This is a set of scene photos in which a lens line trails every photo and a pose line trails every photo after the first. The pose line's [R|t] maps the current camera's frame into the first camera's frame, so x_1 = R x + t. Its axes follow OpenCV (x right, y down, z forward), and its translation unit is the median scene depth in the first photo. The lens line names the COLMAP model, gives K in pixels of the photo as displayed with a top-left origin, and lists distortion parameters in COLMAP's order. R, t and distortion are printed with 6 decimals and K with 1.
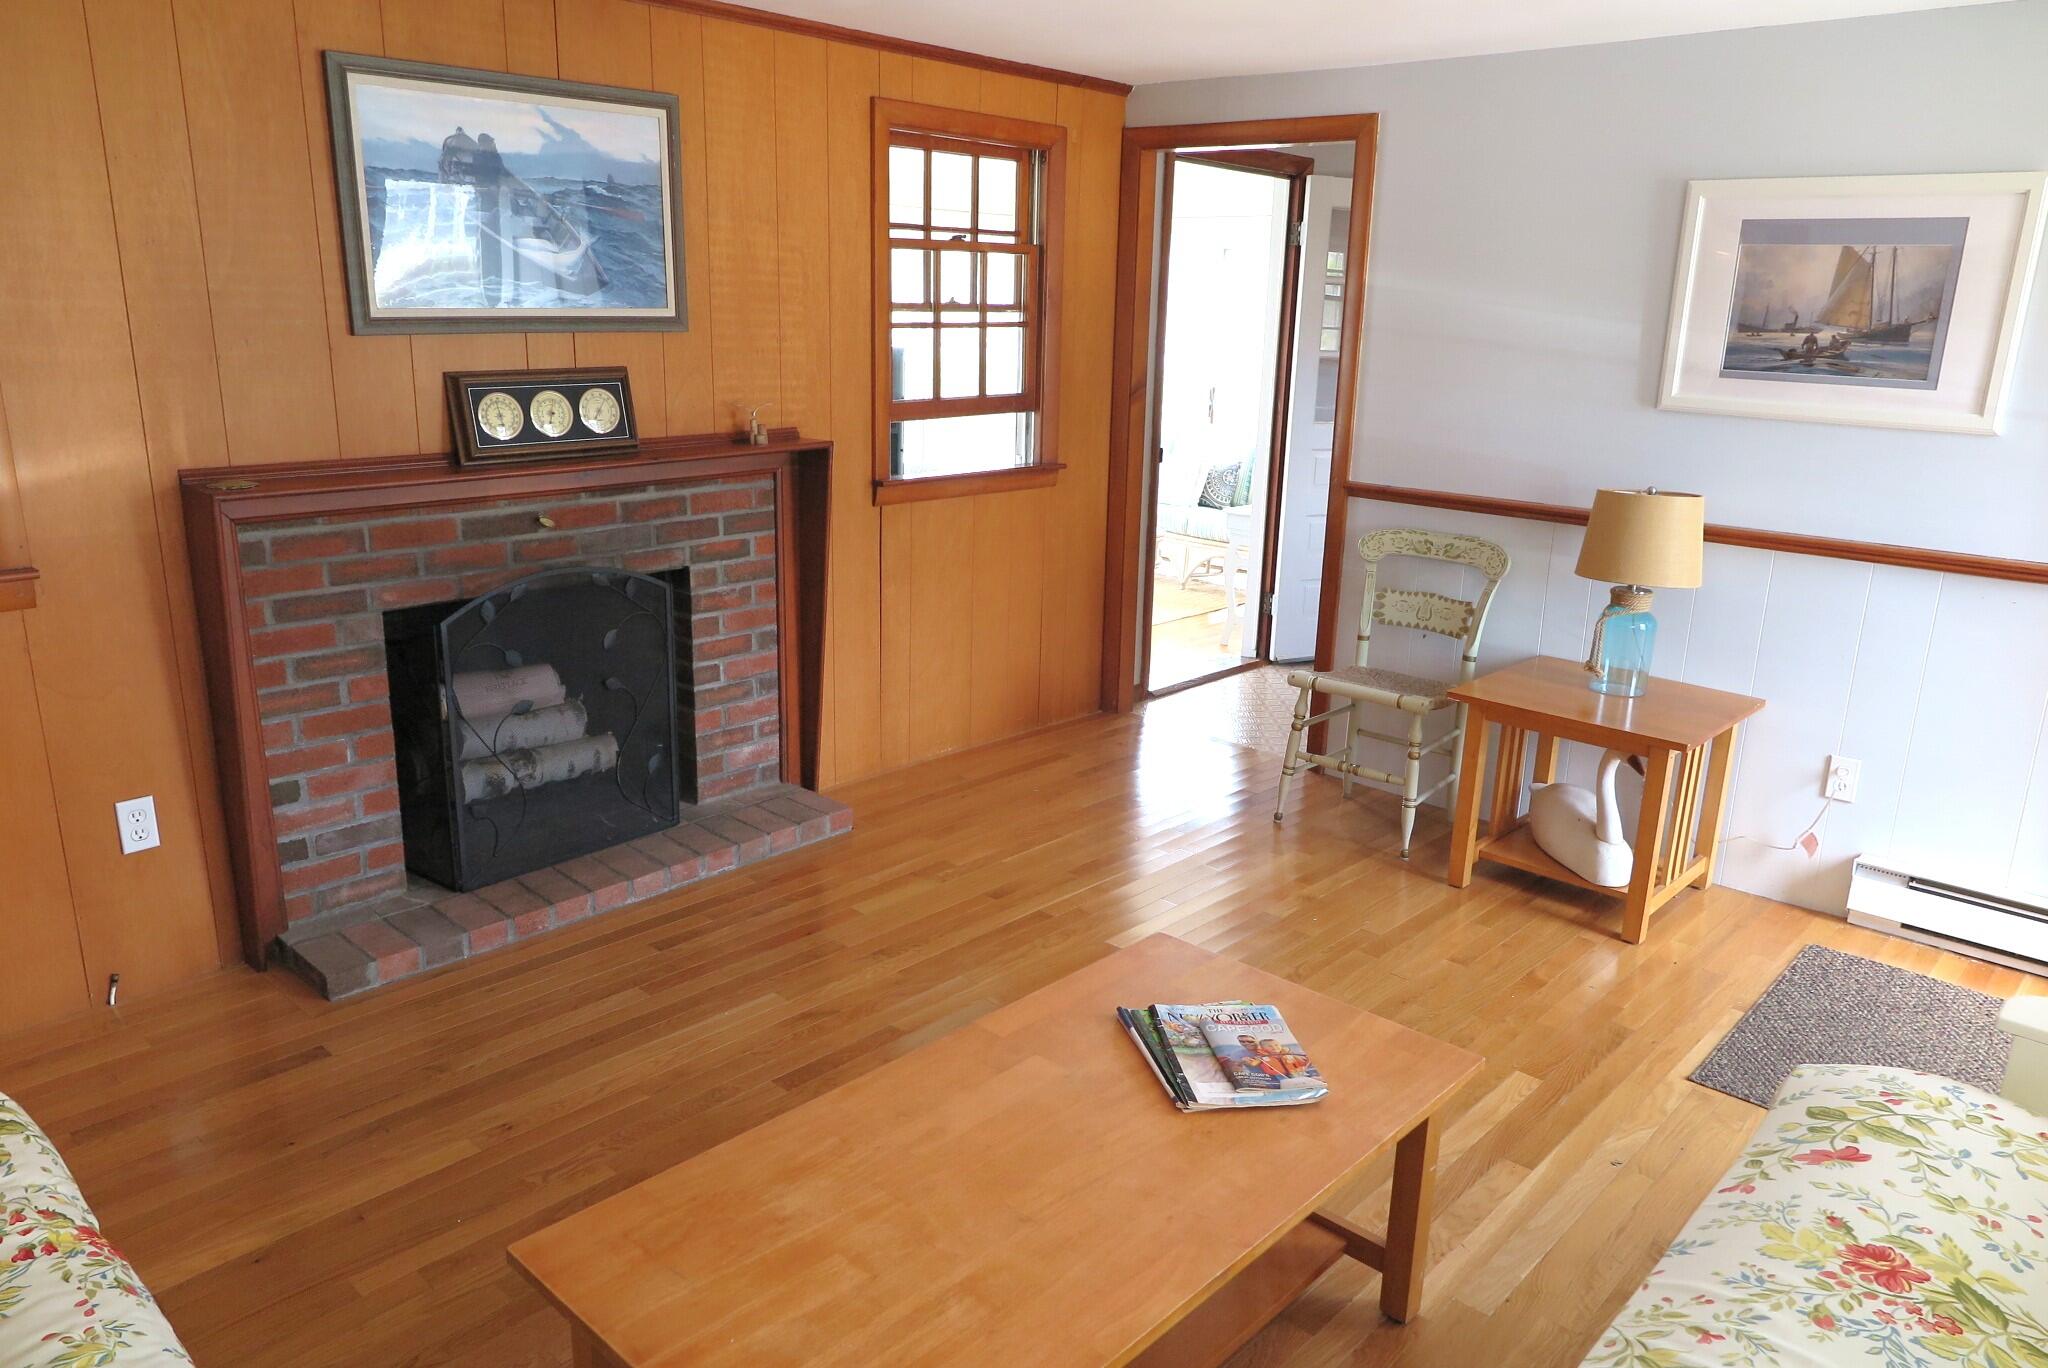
lens RADIAL K [[1408.0, 0, 1023.3], [0, 1408.0, 690.1], [0, 0, 1]] dist [-0.012308, 0.007627]
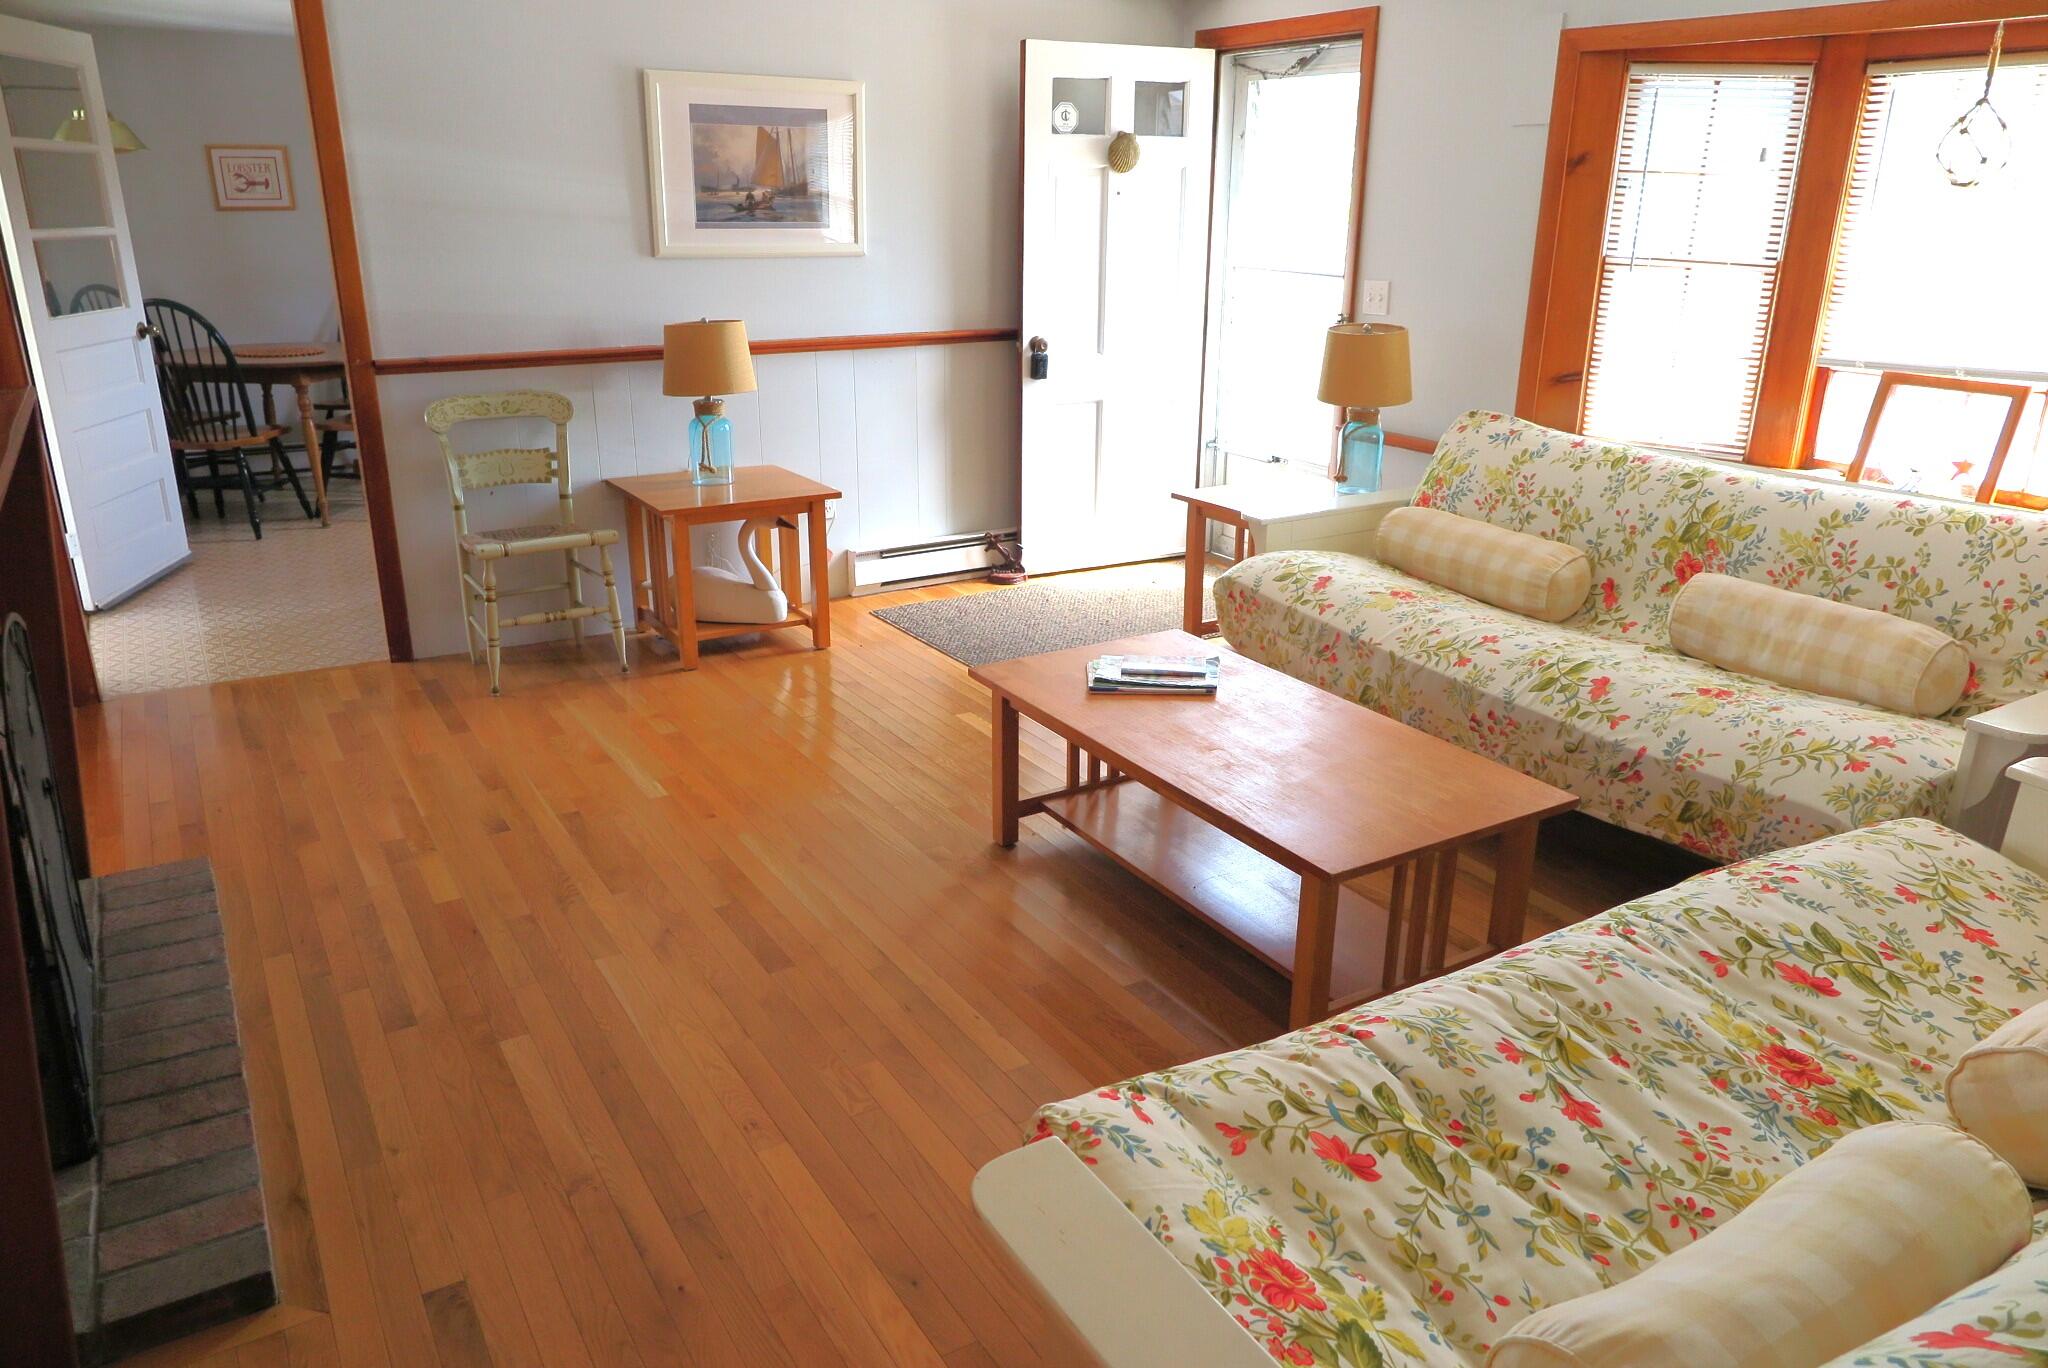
lens RADIAL K [[1426.6, 0, 1024.0], [0, 1426.6, 684.0], [0, 0, 1]] dist [-0.003315, -0.000827]
pose [[0.266280, -0.340680, 0.901683, -0.793569], [0.256535, 0.926766, 0.274399, -0.122261], [-0.929131, 0.158246, 0.334176, 0.362447]]
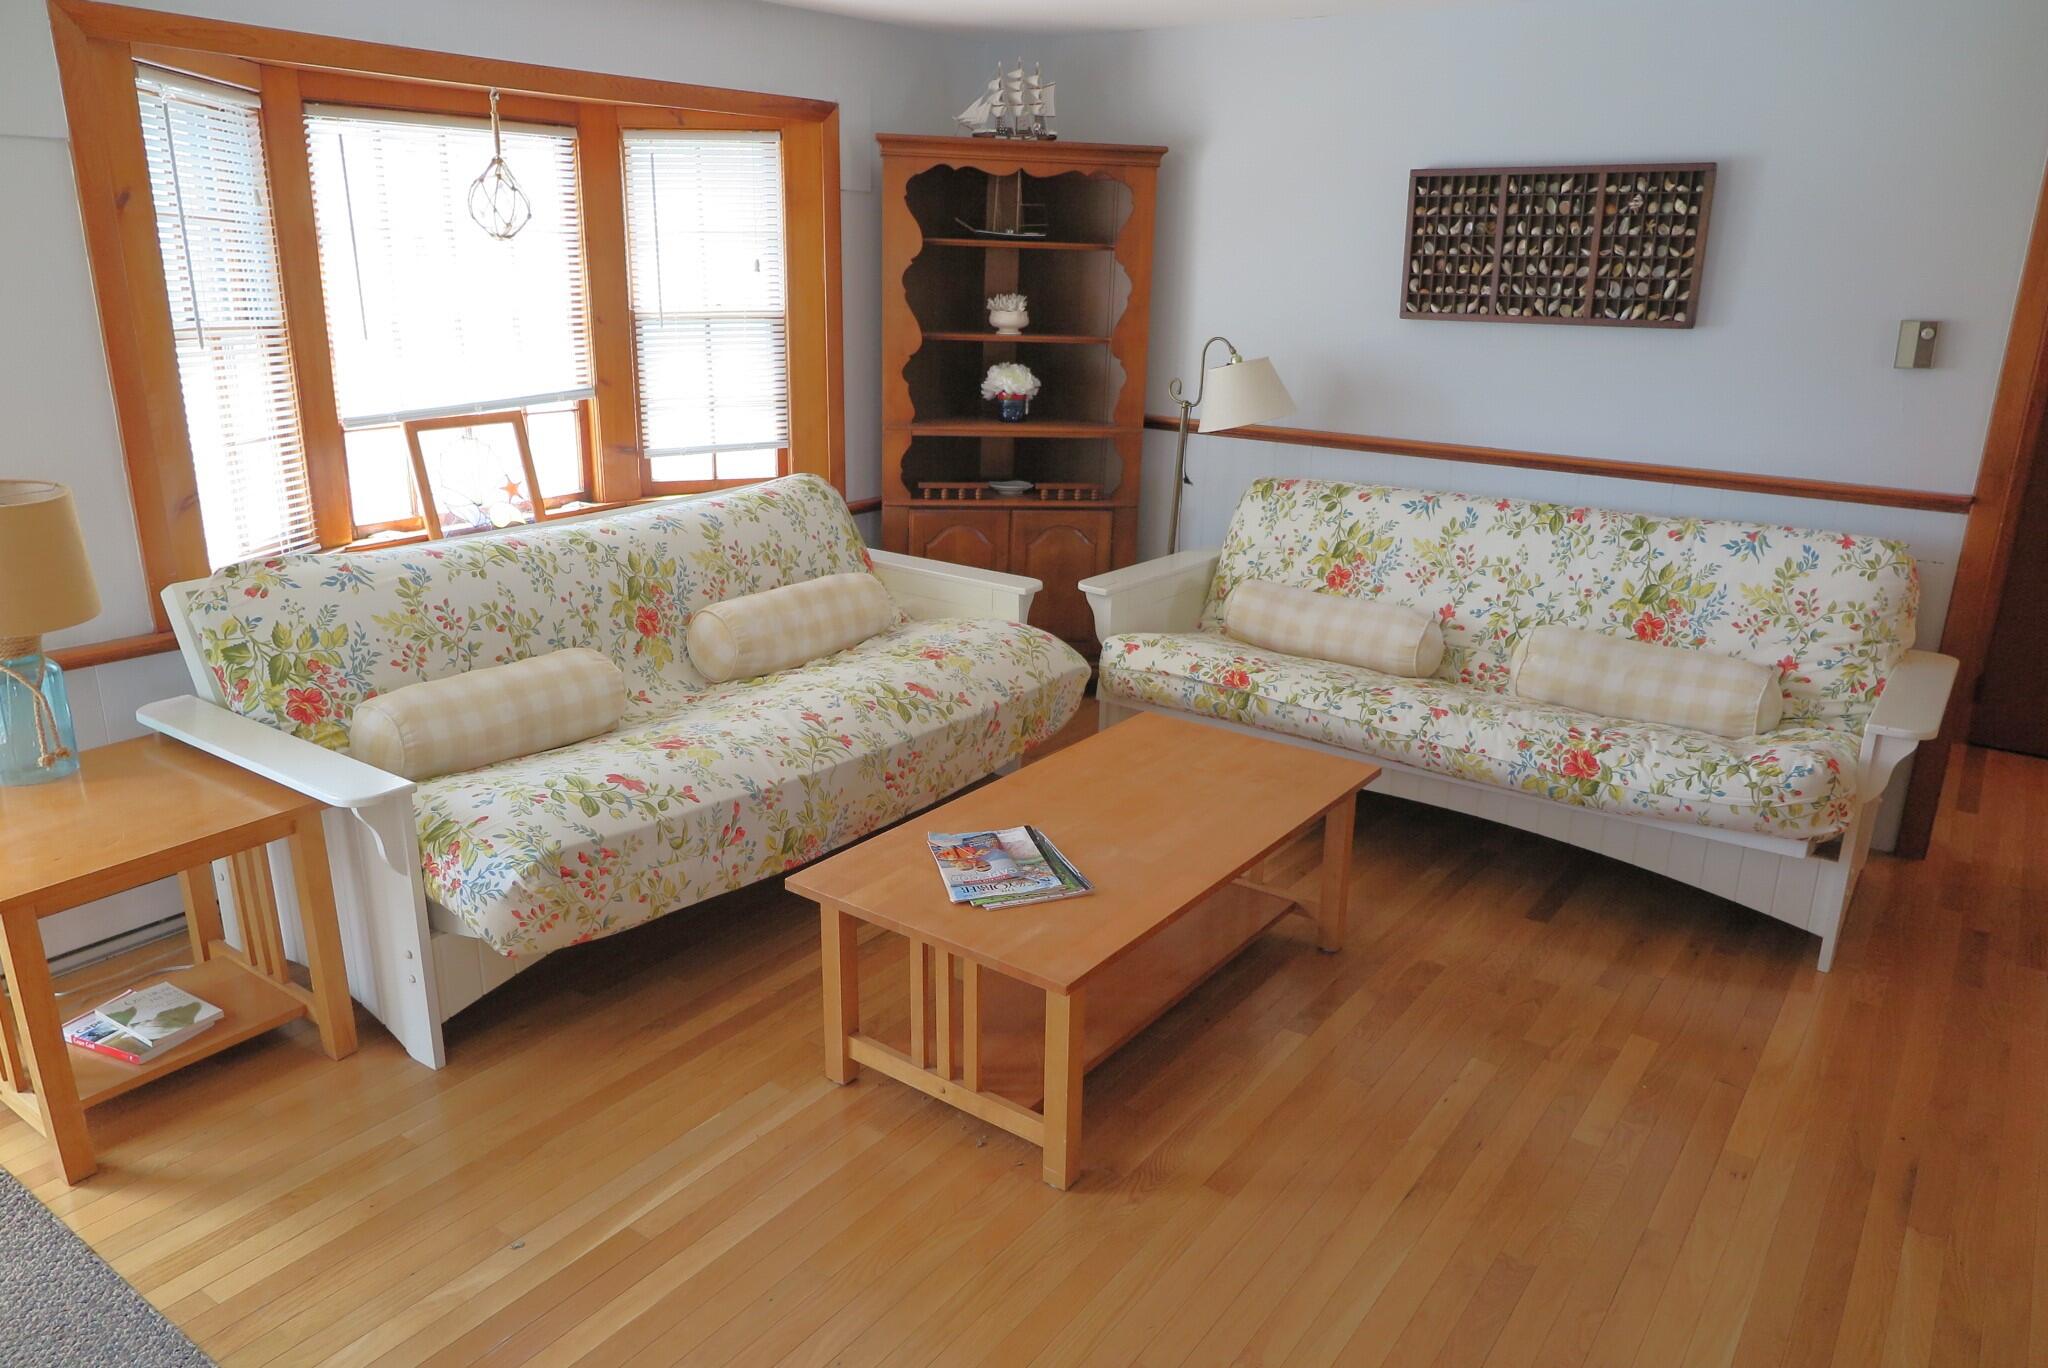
lens RADIAL K [[1408.0, 0, 1023.3], [0, 1408.0, 690.1], [0, 0, 1]] dist [-0.012308, 0.007627]
pose [[-0.991700, -0.001999, -0.128555, 0.169835], [-0.072132, 0.836345, 0.543437, -0.326176], [0.106430, 0.548200, -0.829548, 1.162596]]
